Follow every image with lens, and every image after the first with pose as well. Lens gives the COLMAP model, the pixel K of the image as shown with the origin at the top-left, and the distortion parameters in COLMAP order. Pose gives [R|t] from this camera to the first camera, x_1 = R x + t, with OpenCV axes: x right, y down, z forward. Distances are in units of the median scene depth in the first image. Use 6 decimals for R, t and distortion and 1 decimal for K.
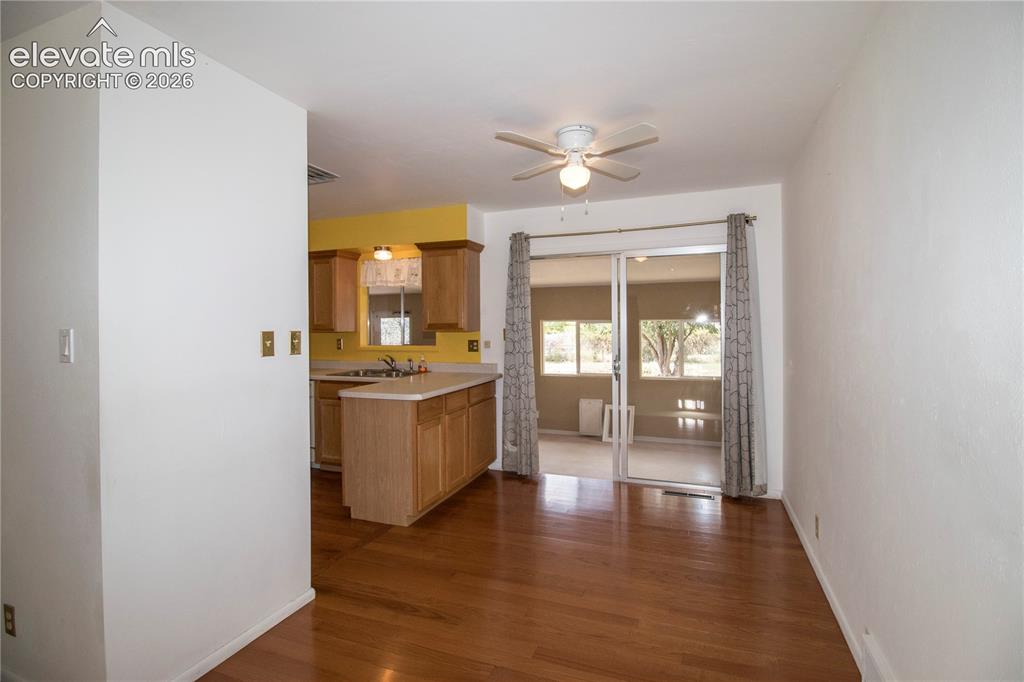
lens RADIAL K [[475.5, 0, 525.9], [0, 475.5, 329.0], [0, 0, 1]] dist [0.003352, -0.015251]
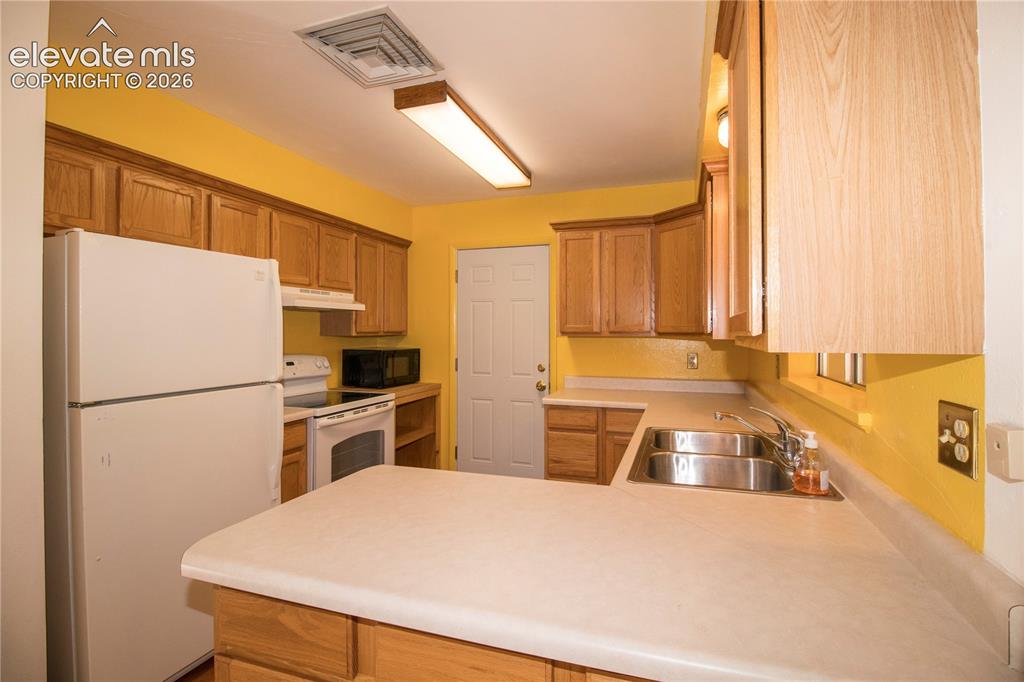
lens RADIAL K [[475.5, 0, 525.9], [0, 475.5, 329.0], [0, 0, 1]] dist [0.003352, -0.015251]
pose [[0.039819, 0.001396, -0.999206, 0.061046], [-0.002415, 0.999996, 0.001301, -0.004765], [0.999204, 0.002361, 0.039823, 0.879406]]
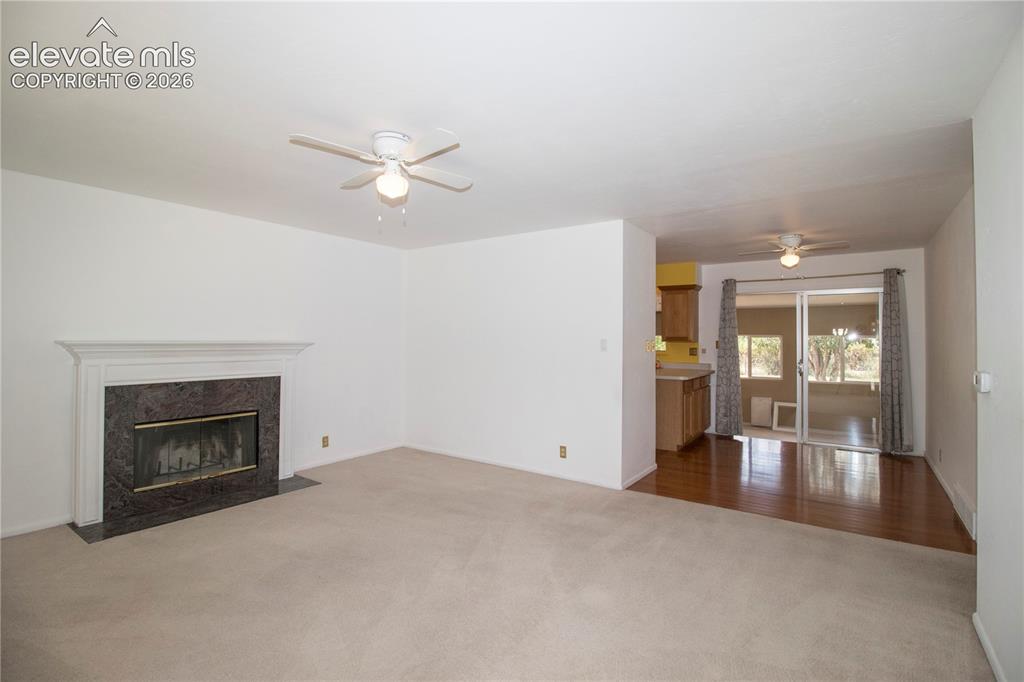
lens RADIAL K [[475.5, 0, 525.9], [0, 475.5, 329.0], [0, 0, 1]] dist [0.003352, -0.015251]
pose [[0.968938, 0.009264, -0.247131, -0.268882], [-0.015031, 0.999657, -0.021456, 0.003527], [0.246848, 0.024504, 0.968744, -0.649459]]
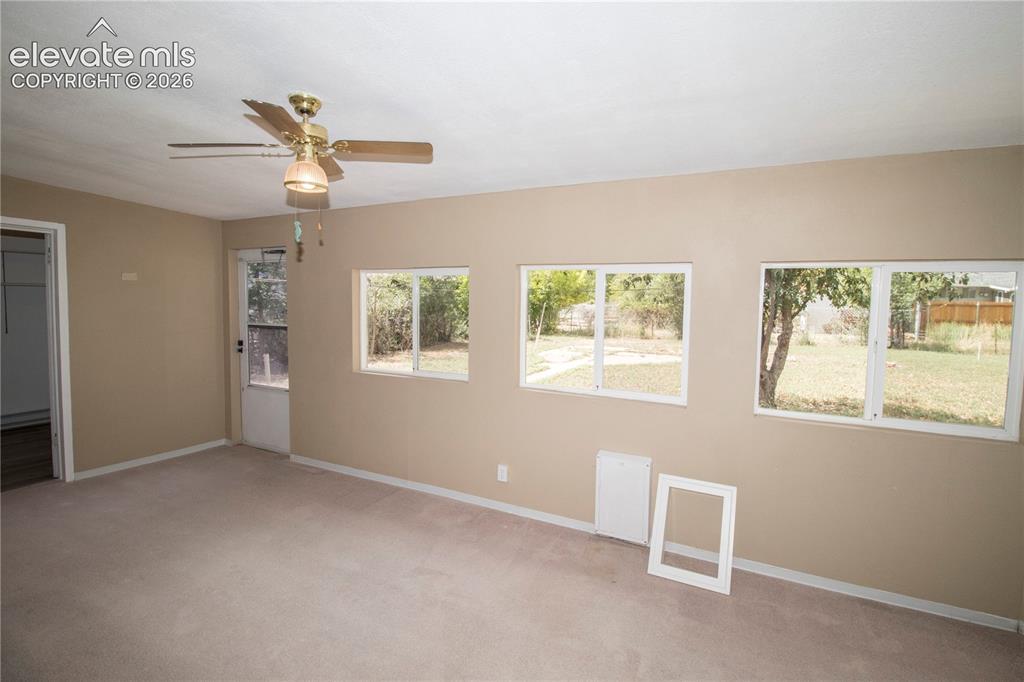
lens RADIAL K [[475.5, 0, 525.9], [0, 475.5, 329.0], [0, 0, 1]] dist [0.003352, -0.015251]
pose [[0.994712, 0.031255, -0.097828, 0.148804], [-0.024881, 0.997529, 0.065704, 0.019820], [0.099640, -0.062922, 0.993032, 0.979838]]
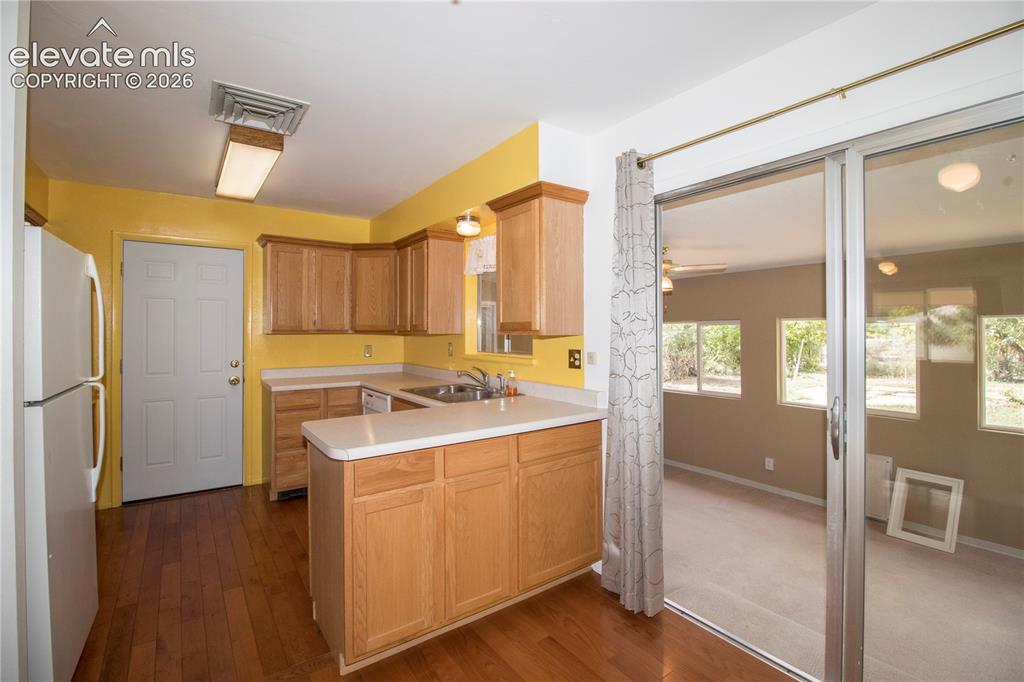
lens RADIAL K [[475.5, 0, 525.9], [0, 475.5, 329.0], [0, 0, 1]] dist [0.003352, -0.015251]
pose [[0.830999, 0.003471, -0.556262, 0.186763], [-0.005323, 0.999984, -0.001711, -0.001956], [0.556248, 0.004383, 0.831005, 0.482197]]
